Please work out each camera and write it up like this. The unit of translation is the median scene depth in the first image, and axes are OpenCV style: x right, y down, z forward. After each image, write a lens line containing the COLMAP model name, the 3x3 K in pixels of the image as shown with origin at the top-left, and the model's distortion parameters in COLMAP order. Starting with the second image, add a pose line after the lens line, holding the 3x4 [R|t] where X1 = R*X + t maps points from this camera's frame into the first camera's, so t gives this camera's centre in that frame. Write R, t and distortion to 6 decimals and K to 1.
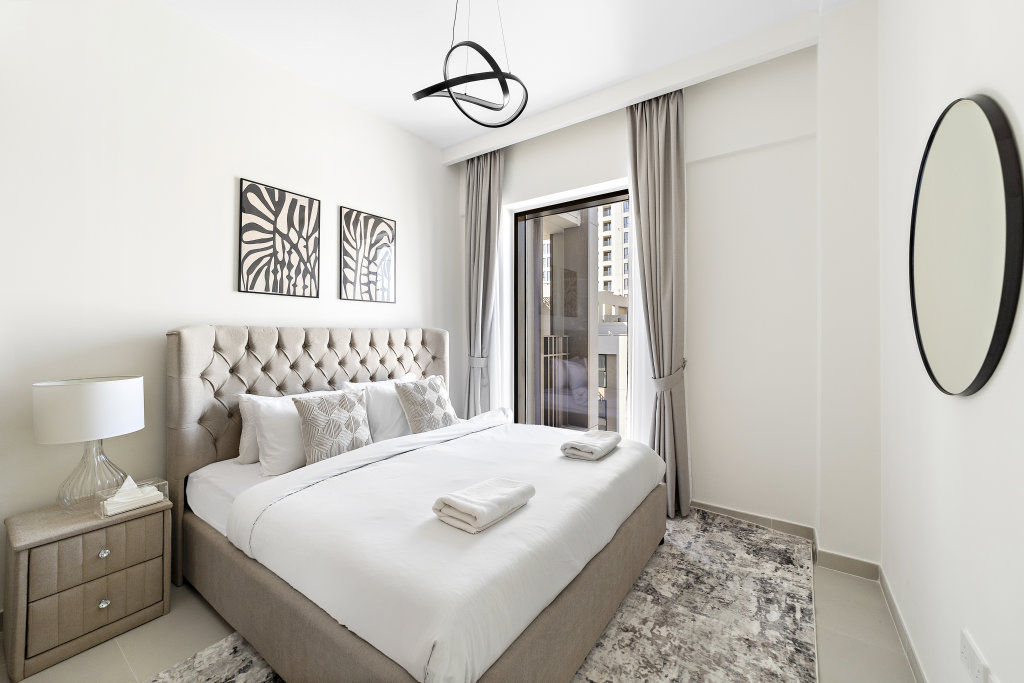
lens RADIAL K [[401.7, 0, 511.9], [0, 401.7, 332.0], [0, 0, 1]] dist [-0.000905, -0.000027]
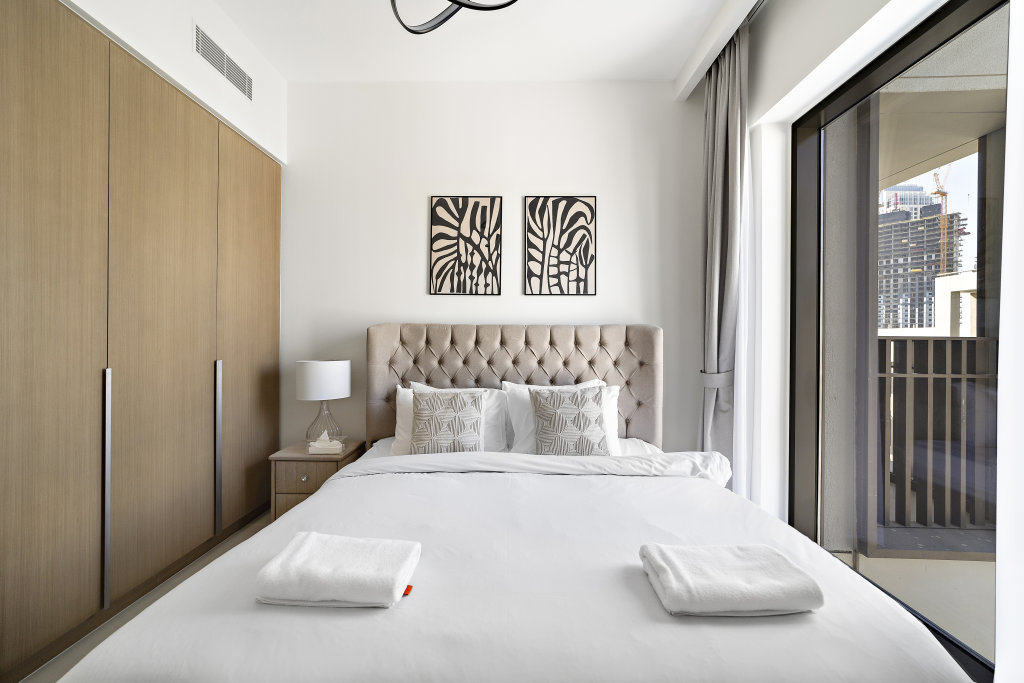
lens RADIAL K [[395.5, 0, 509.2], [0, 395.5, 340.2], [0, 0, 1]] dist [-0.017815, 0.008075]
pose [[0.565918, 0.006544, -0.824436, 0.344220], [-0.004560, 0.999978, 0.004808, 0.022333], [0.824449, 0.001038, 0.565935, 0.474573]]
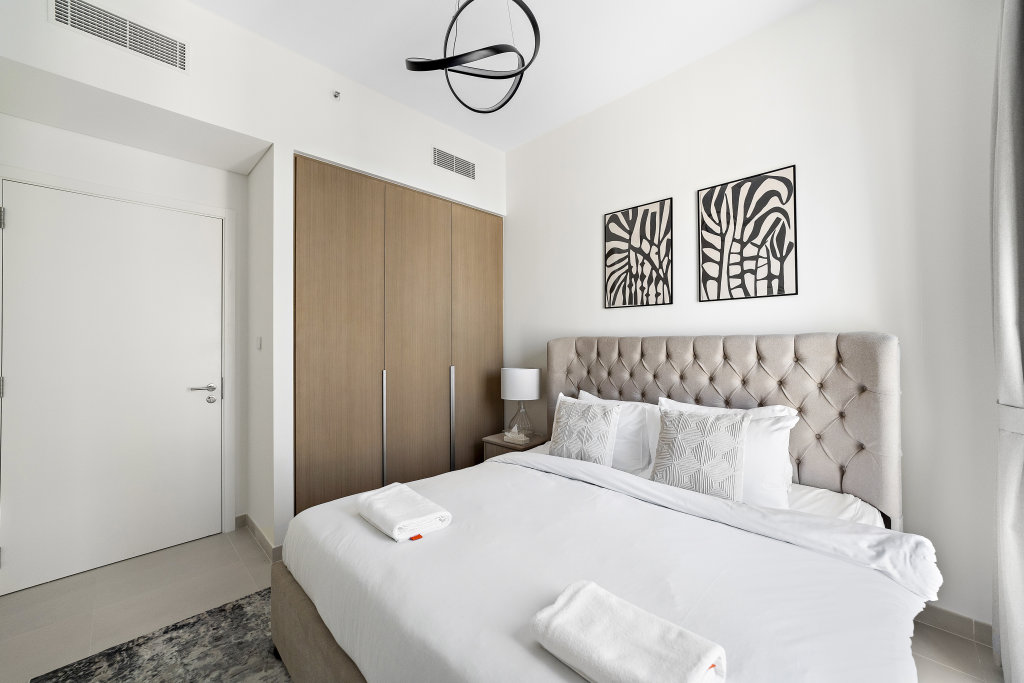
lens RADIAL K [[395.5, 0, 509.2], [0, 395.5, 340.2], [0, 0, 1]] dist [-0.017815, 0.008075]
pose [[-0.166431, -0.004822, -0.986041, 0.478505], [0.006215, 0.999963, -0.005939, 0.001073], [0.986034, -0.007116, -0.166395, 0.798137]]
